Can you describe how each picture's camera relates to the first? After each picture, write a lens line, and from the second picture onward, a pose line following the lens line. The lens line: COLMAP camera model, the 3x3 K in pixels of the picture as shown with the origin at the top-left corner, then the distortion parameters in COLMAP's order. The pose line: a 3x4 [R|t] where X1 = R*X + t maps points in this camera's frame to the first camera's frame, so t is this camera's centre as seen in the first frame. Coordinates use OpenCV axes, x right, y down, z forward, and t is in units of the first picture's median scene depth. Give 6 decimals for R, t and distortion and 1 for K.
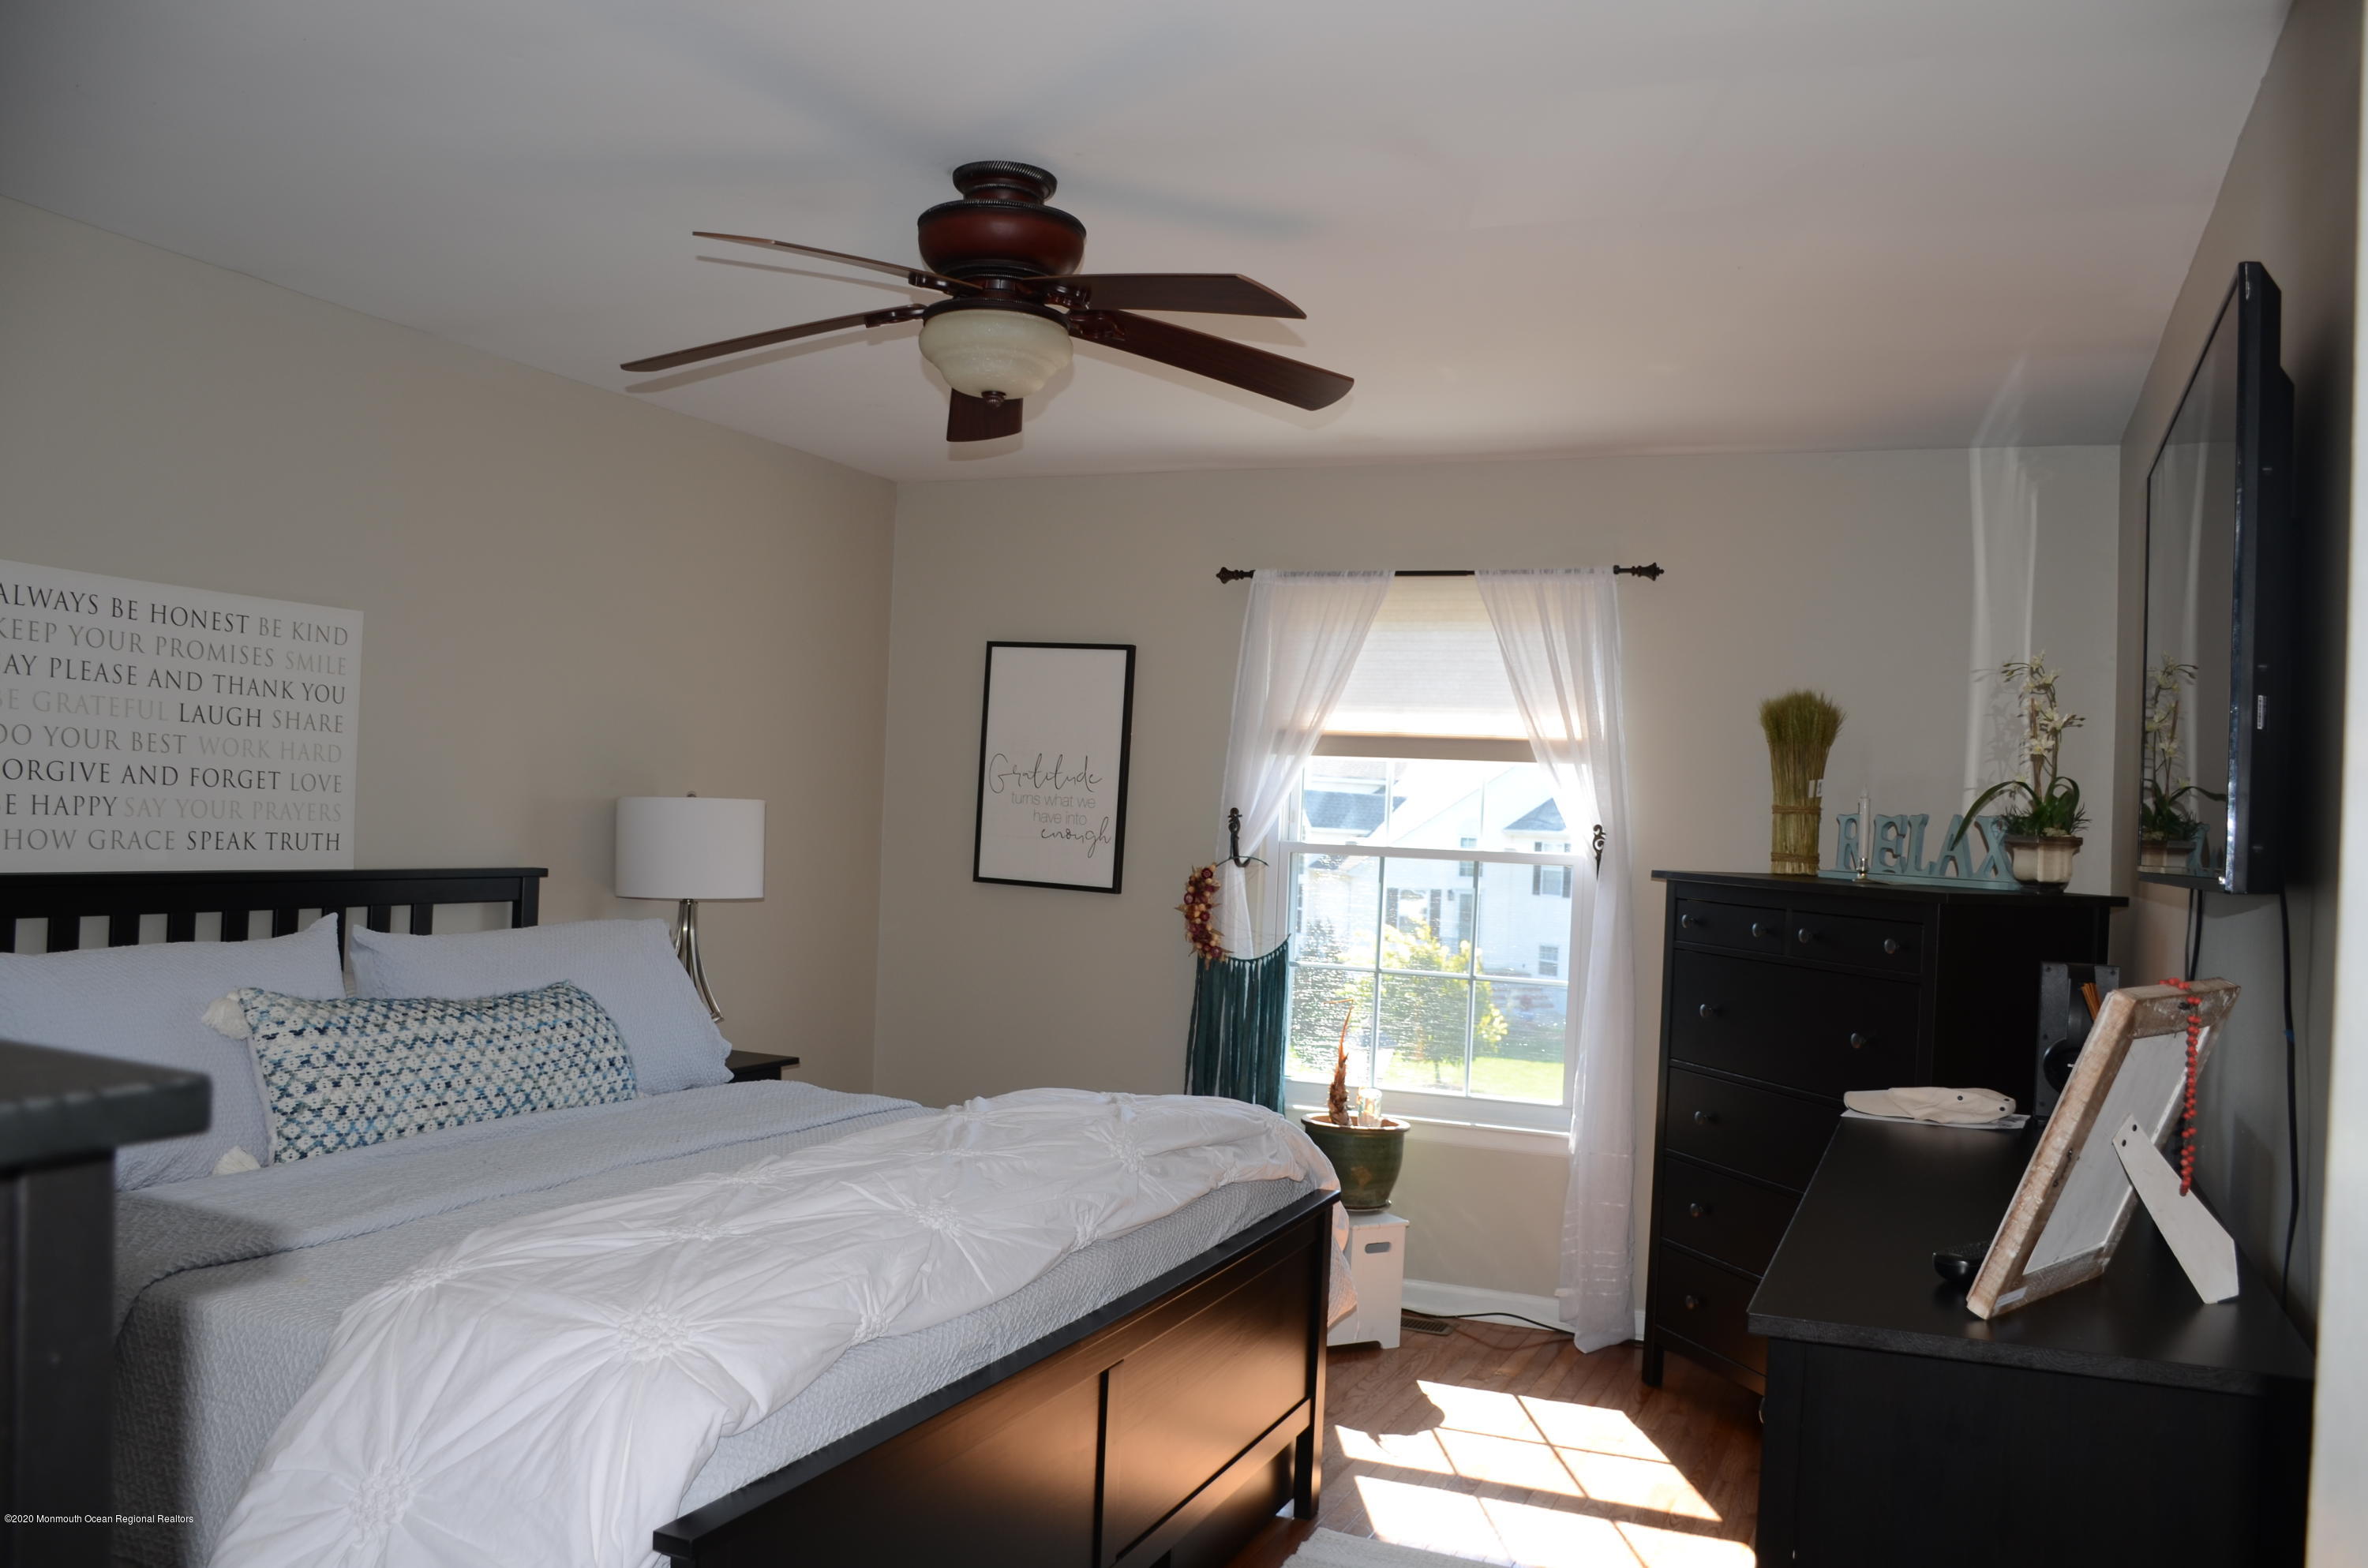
lens RADIAL K [[1836.2, 0, 1183.9], [0, 1836.2, 803.5], [0, 0, 1]] dist [-0.153730, 0.109873]
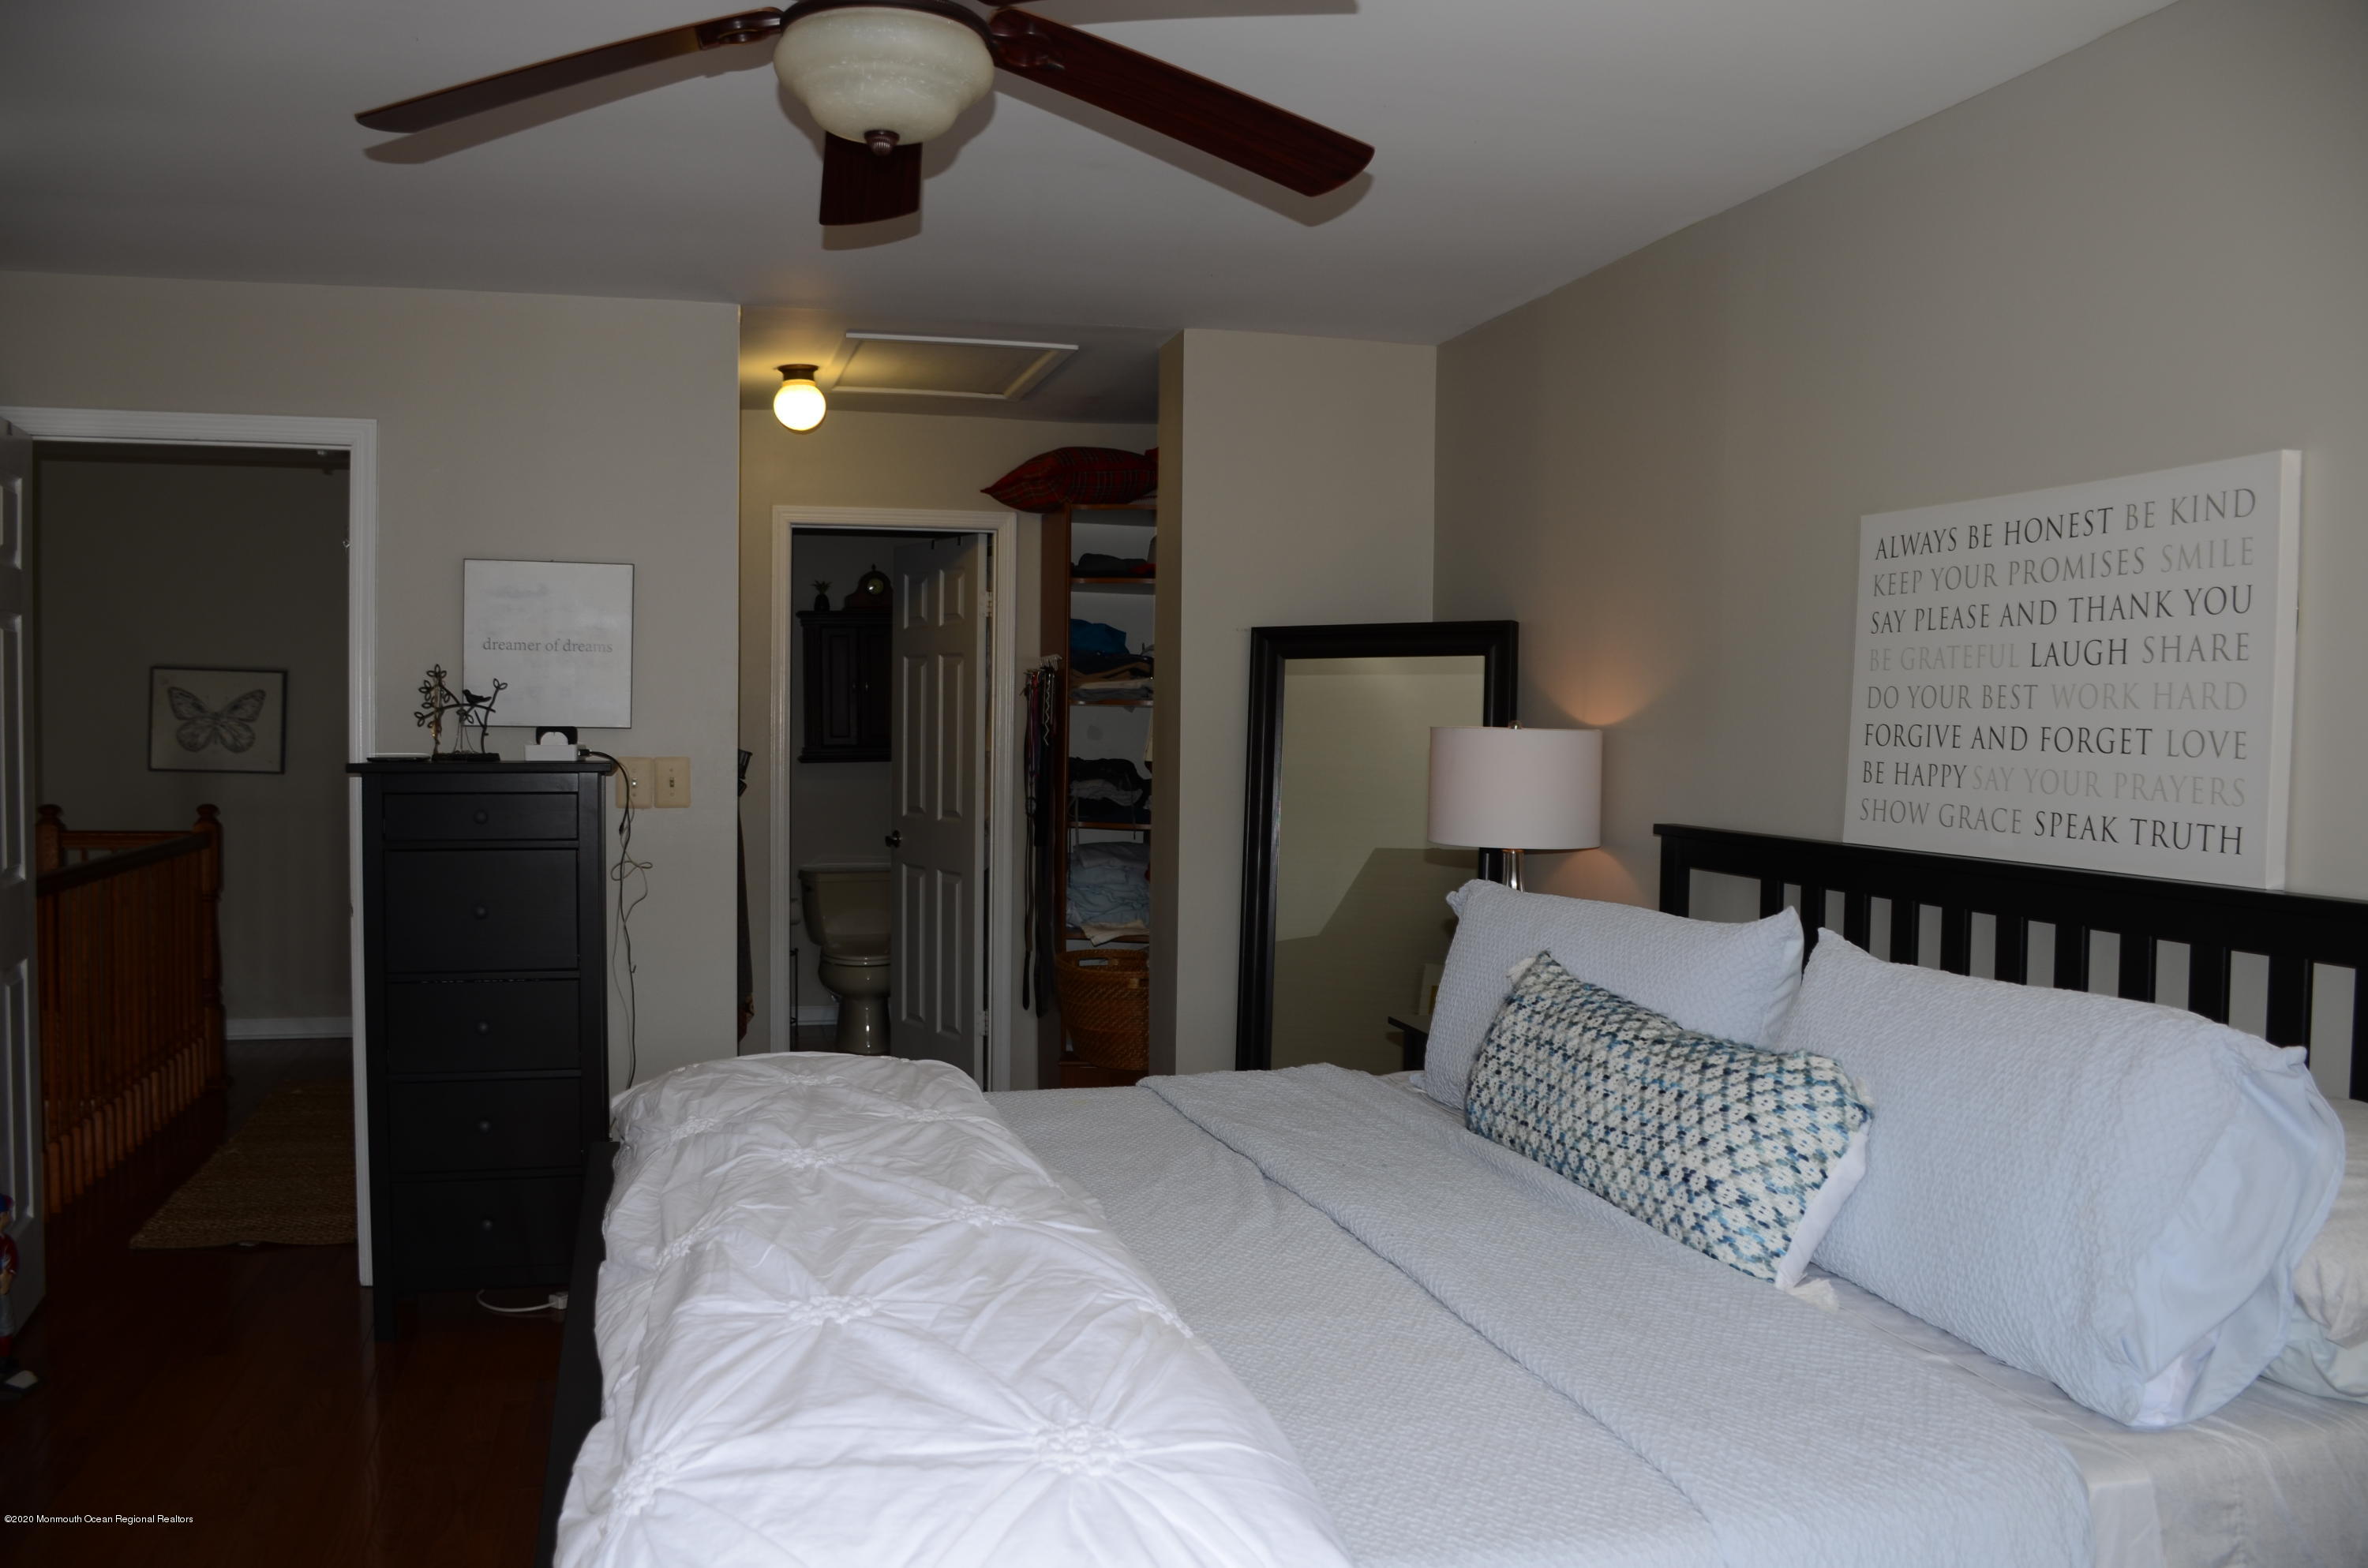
lens RADIAL K [[1836.2, 0, 1183.9], [0, 1836.2, 803.5], [0, 0, 1]] dist [-0.153730, 0.109873]
pose [[-0.771263, -0.022043, -0.636135, 0.203439], [-0.040422, 0.999079, 0.014389, 0.016341], [0.635232, 0.036812, -0.771443, 1.362147]]
